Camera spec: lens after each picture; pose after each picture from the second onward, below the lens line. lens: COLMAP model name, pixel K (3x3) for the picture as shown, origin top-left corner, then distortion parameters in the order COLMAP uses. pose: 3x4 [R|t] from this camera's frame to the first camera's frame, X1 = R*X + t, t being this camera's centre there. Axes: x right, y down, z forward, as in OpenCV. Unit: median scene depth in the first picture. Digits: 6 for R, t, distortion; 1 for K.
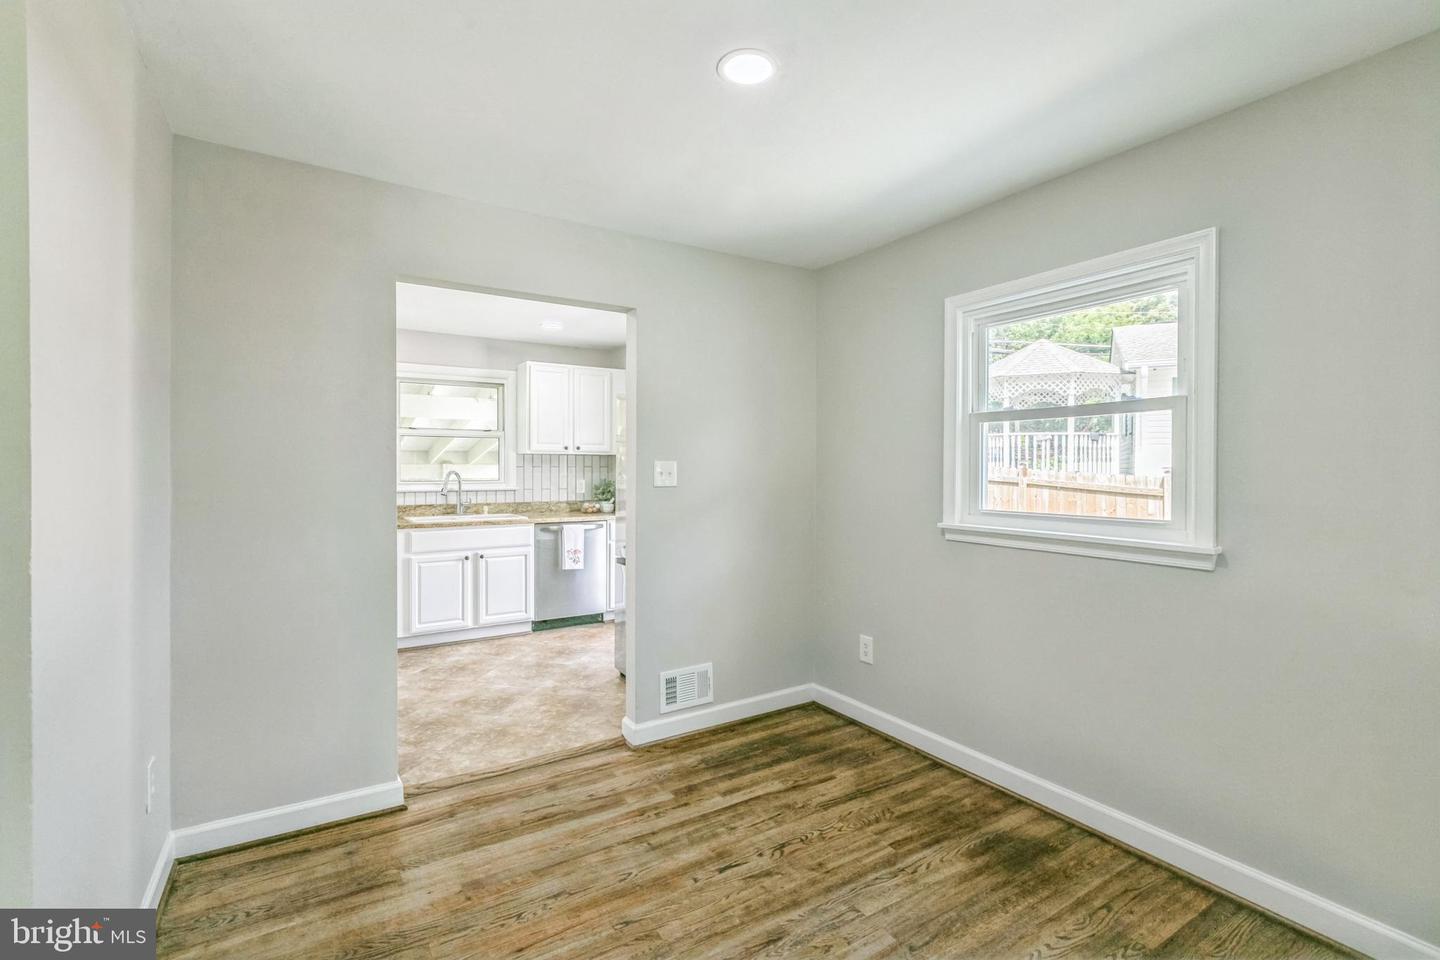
lens RADIAL K [[651.4, 0, 720.1], [0, 651.4, 475.6], [0, 0, 1]] dist [0.003831, -0.002448]
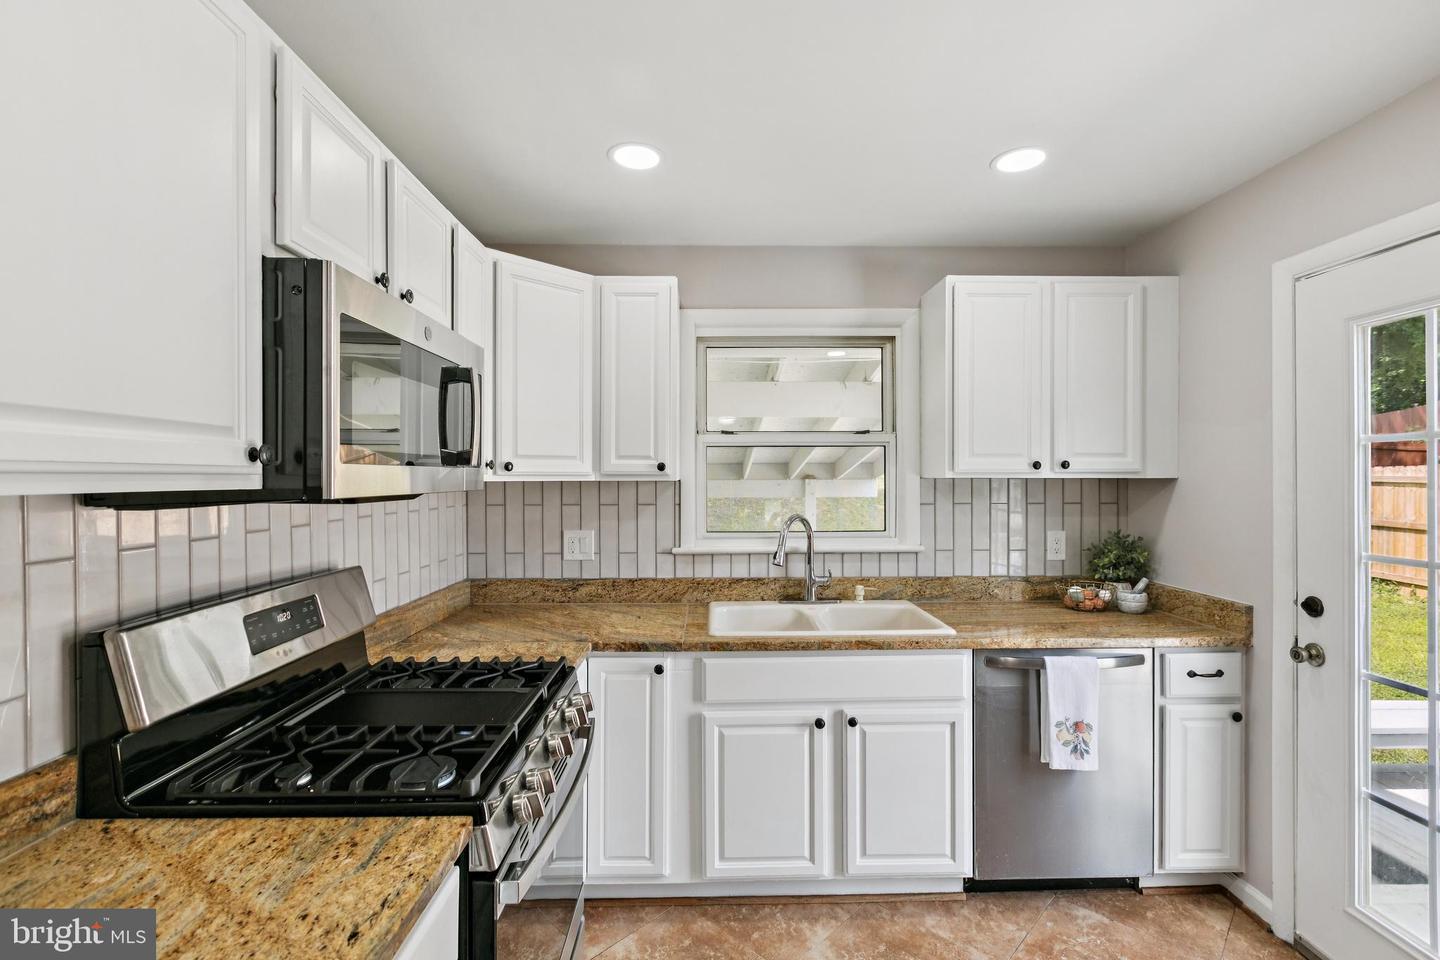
lens RADIAL K [[651.4, 0, 722.5], [0, 651.4, 477.5], [0, 0, 1]] dist [0.003831, -0.002448]
pose [[0.854056, -0.002165, -0.520176, -0.188134], [-0.000387, 0.999988, -0.004798, -0.031687], [0.520181, 0.004299, 0.854045, 0.514294]]
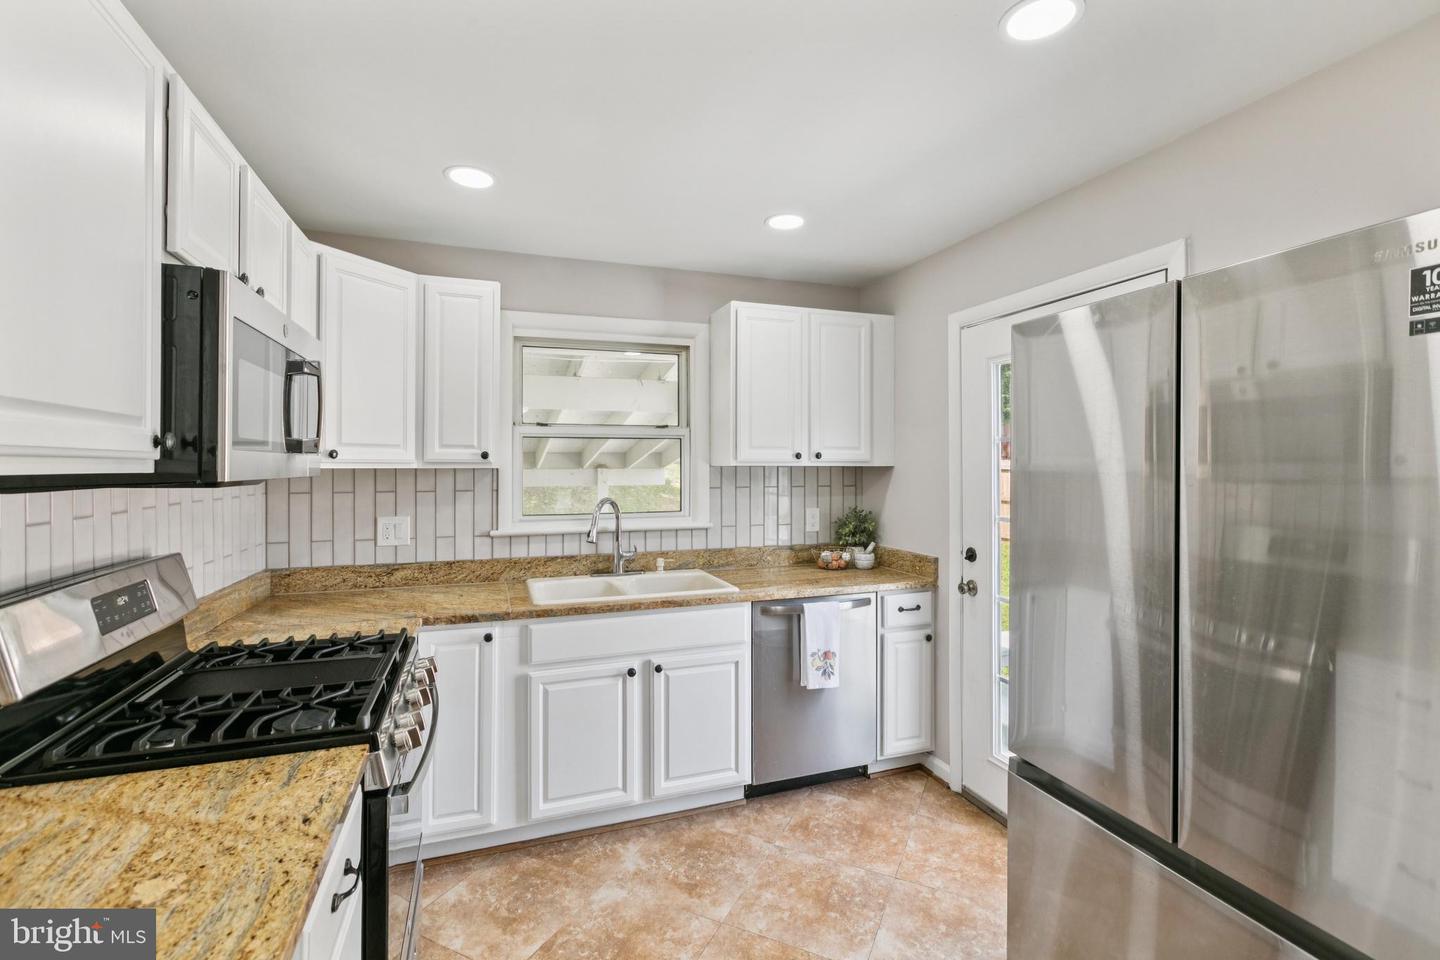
lens RADIAL K [[651.4, 0, 715.8], [0, 651.4, 465.0], [0, 0, 1]] dist [0.003831, -0.002448]
pose [[0.974012, -0.002801, -0.226478, -0.178235], [0.000931, 0.999965, -0.008363, -0.029889], [0.226494, 0.007935, 0.973980, 0.441669]]
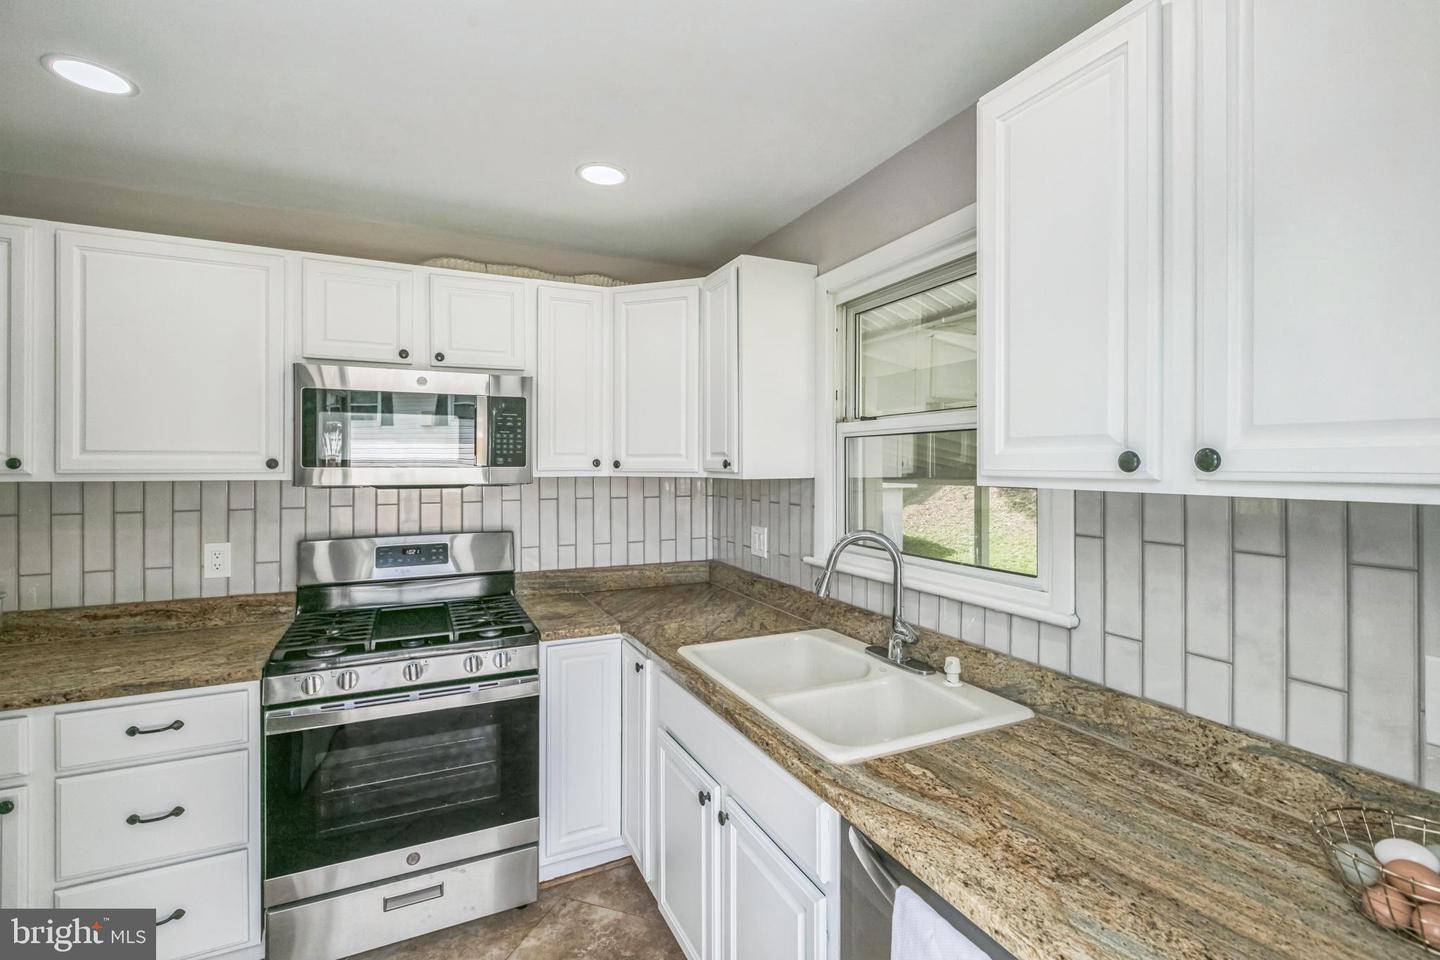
lens RADIAL K [[651.4, 0, 721.6], [0, 651.4, 460.3], [0, 0, 1]] dist [0.003831, -0.002448]
pose [[-0.126552, -0.005837, -0.991943, -0.046479], [-0.006047, 0.999969, -0.005113, -0.040789], [0.991942, 0.005351, -0.126583, 0.912080]]
